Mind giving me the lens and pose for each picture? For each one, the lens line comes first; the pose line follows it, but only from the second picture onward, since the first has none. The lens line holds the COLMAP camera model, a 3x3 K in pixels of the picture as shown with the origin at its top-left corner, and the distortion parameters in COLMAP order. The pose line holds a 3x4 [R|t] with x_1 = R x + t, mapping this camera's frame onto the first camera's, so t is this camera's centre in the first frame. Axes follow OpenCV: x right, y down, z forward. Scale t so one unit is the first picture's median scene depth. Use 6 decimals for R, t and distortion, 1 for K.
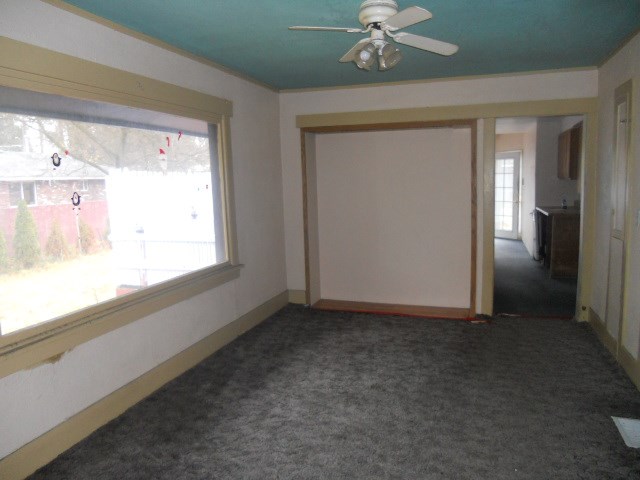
lens RADIAL K [[488.0, 0, 320.0], [0, 488.0, 240.0], [0, 0, 1]] dist [-0.045976, 0.002962]
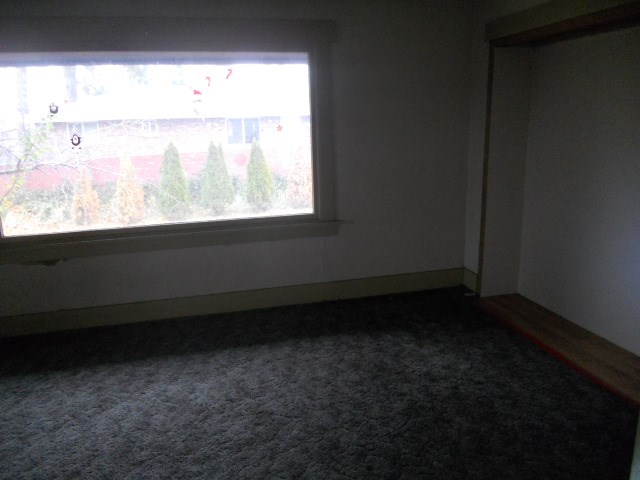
lens RADIAL K [[488.0, 0, 320.0], [0, 488.0, 240.0], [0, 0, 1]] dist [-0.045976, 0.002962]
pose [[0.548483, 0.209551, -0.809478, 0.530757], [-0.092752, 0.977361, 0.190165, -0.078234], [0.831001, -0.029221, 0.555502, 0.513605]]
